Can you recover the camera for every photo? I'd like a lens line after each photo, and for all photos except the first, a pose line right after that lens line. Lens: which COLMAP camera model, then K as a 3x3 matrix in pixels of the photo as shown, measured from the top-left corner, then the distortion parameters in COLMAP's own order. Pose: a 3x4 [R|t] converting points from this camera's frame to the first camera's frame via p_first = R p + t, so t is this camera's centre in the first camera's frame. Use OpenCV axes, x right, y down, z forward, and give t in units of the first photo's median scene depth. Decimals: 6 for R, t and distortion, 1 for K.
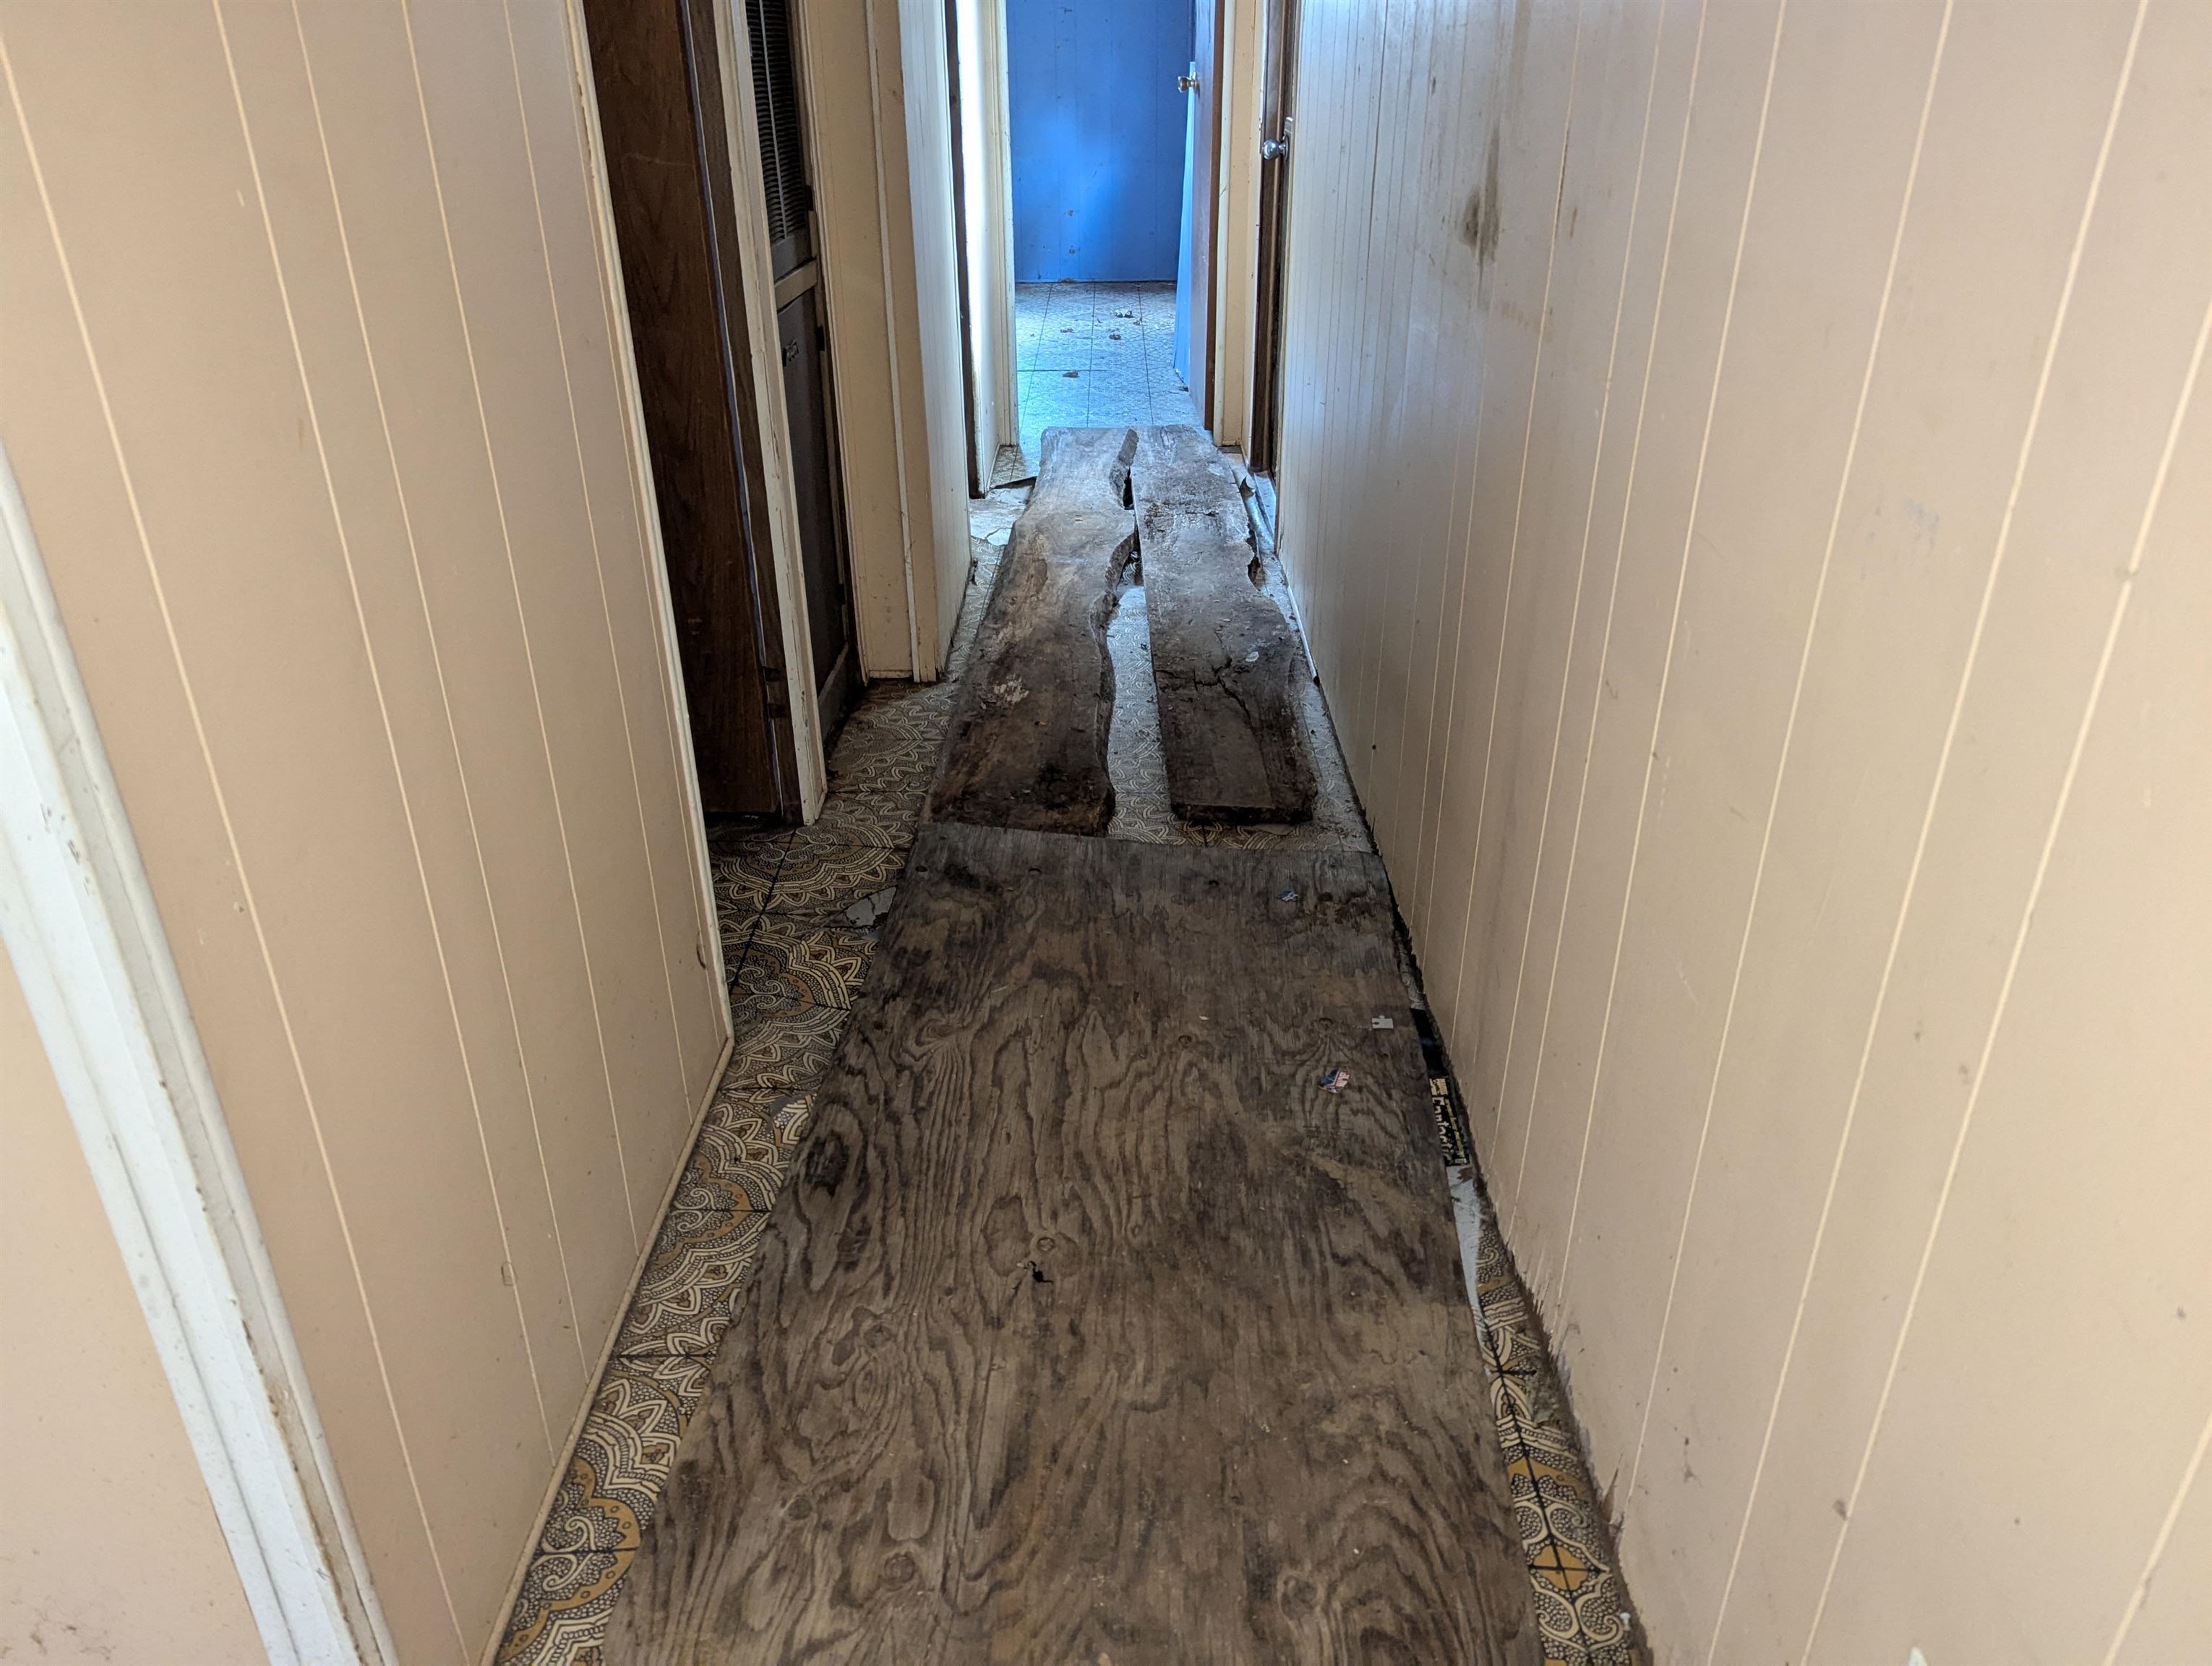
lens RADIAL K [[1559.6, 0, 1103.0], [0, 1559.6, 830.4], [0, 0, 1]] dist [-0.004607, -0.000812]
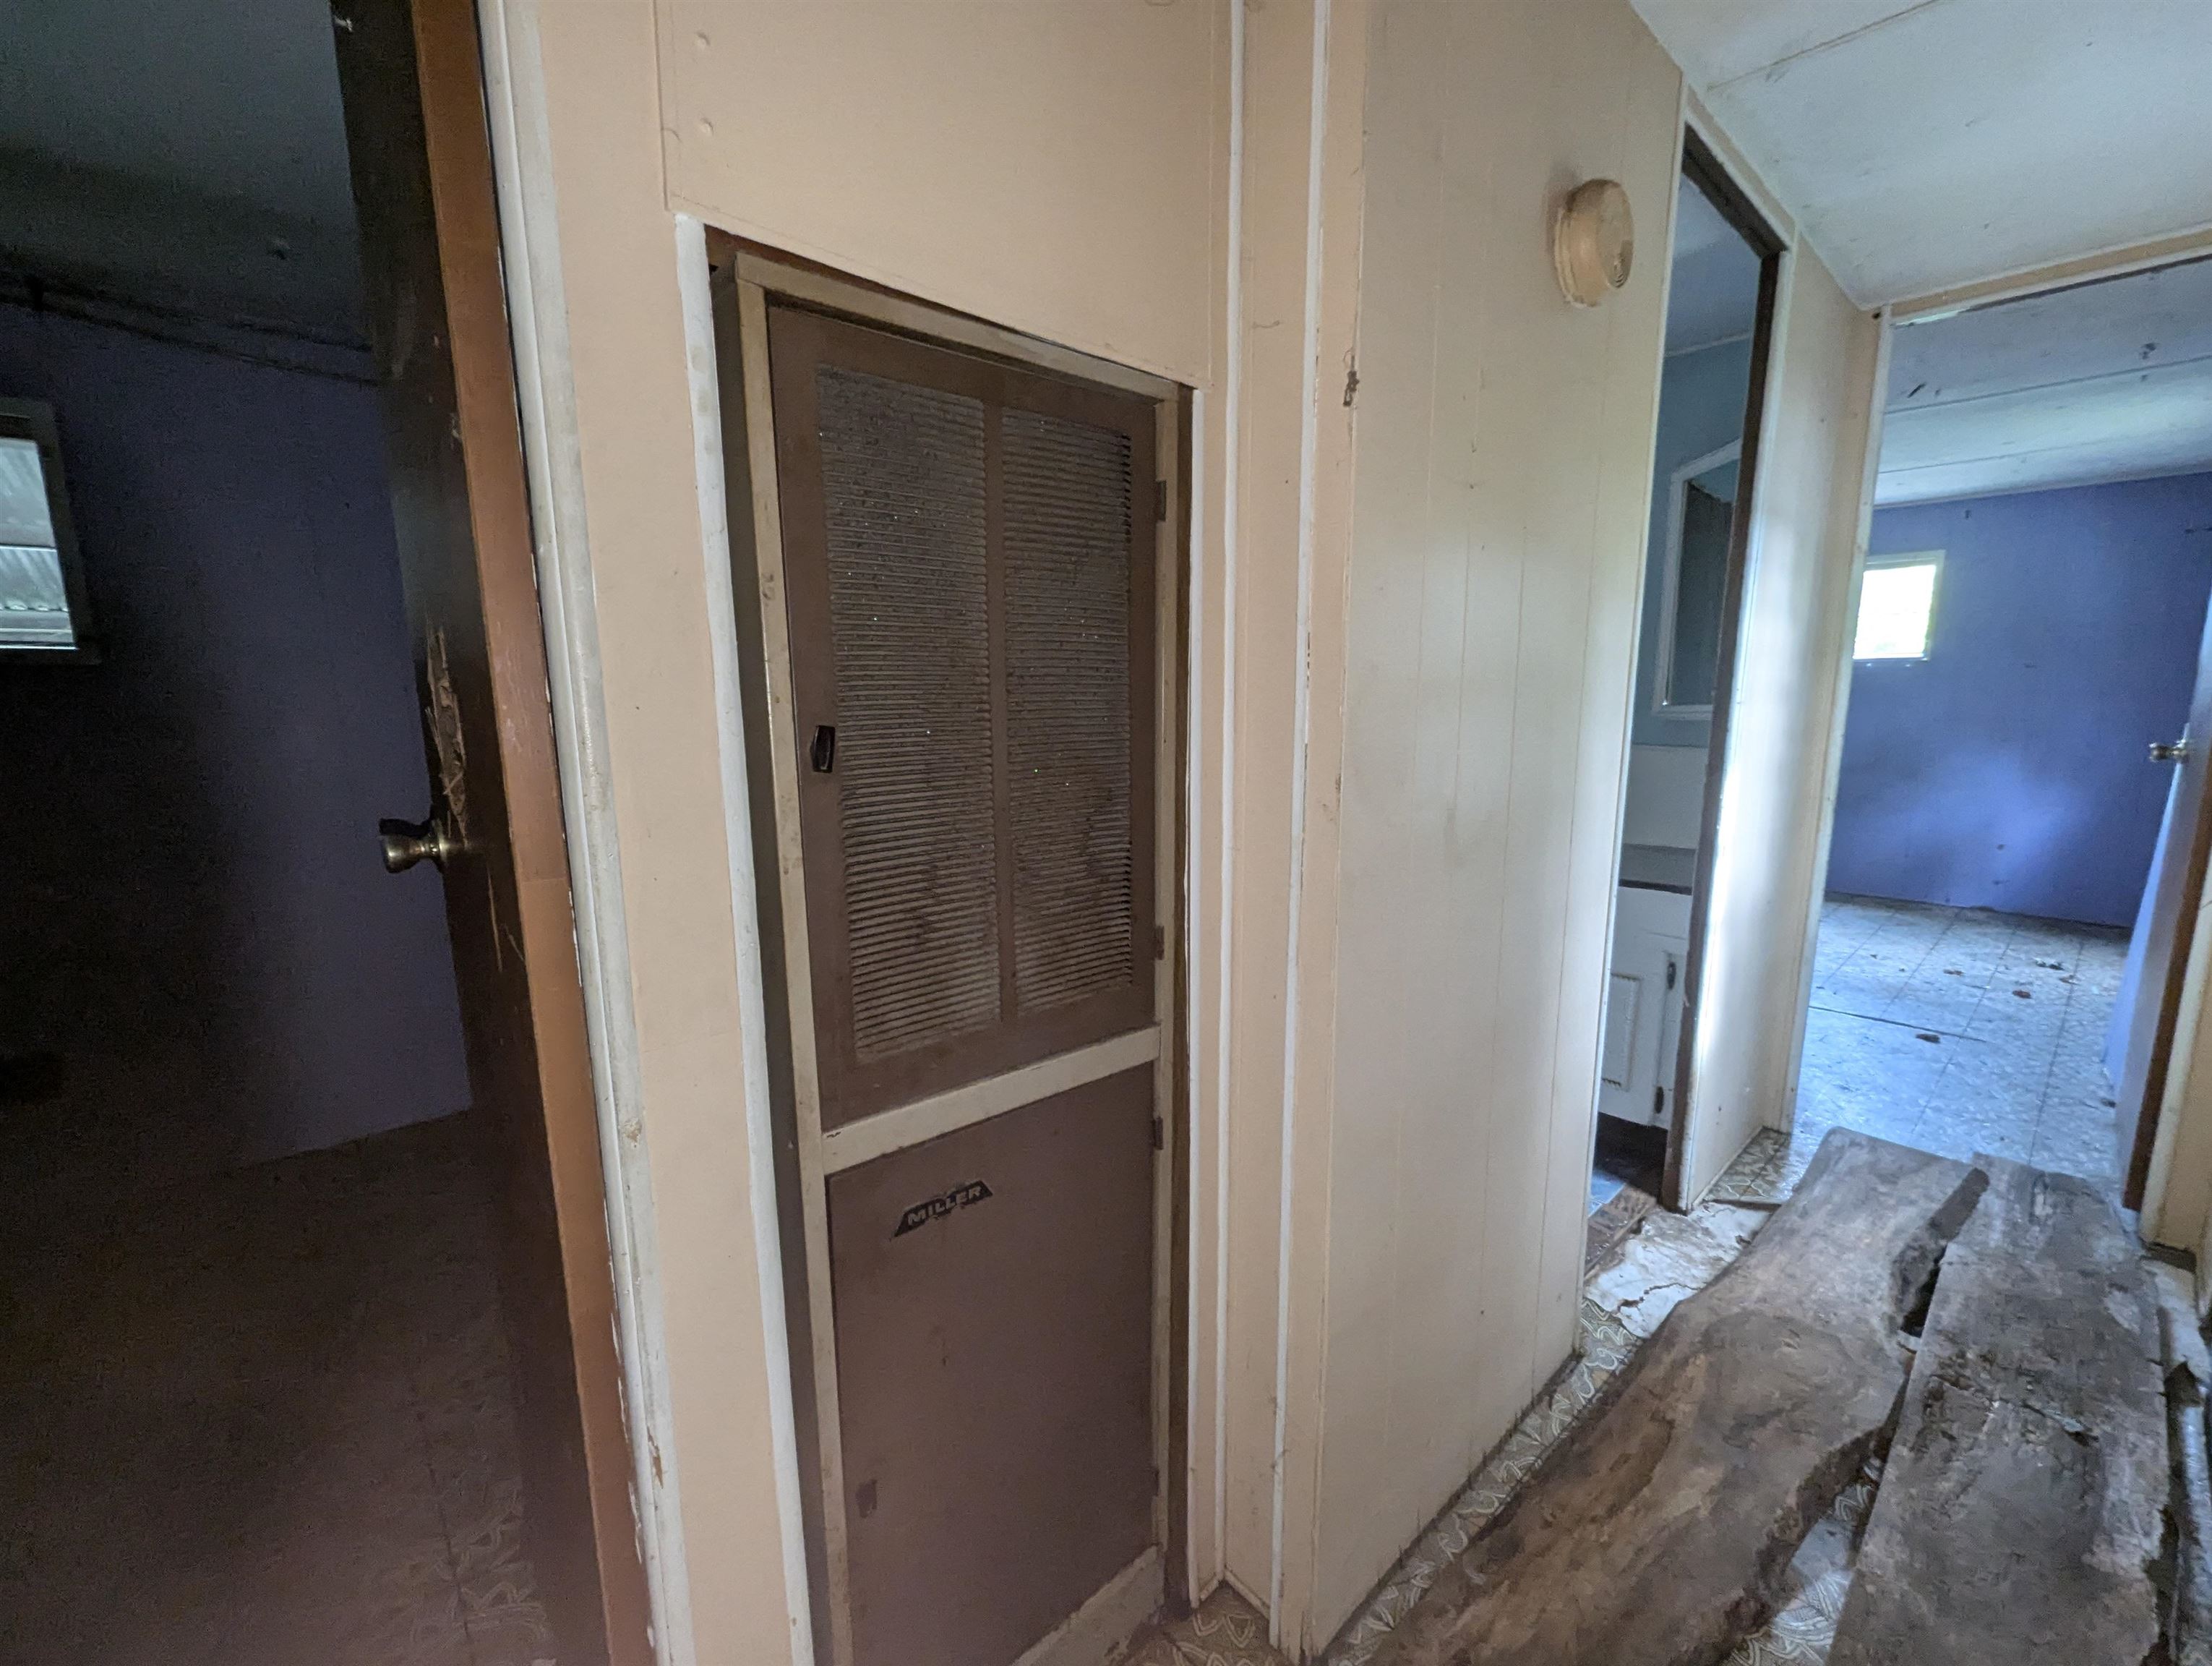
lens RADIAL K [[898.6, 0, 1113.1], [0, 898.6, 835.9], [0, 0, 1]] dist [-0.002635, -0.001017]
pose [[0.662179, 0.143083, -0.735559, 0.044951], [-0.347150, 0.928487, -0.131906, -0.252507], [0.664083, 0.342695, 0.664495, 0.468285]]
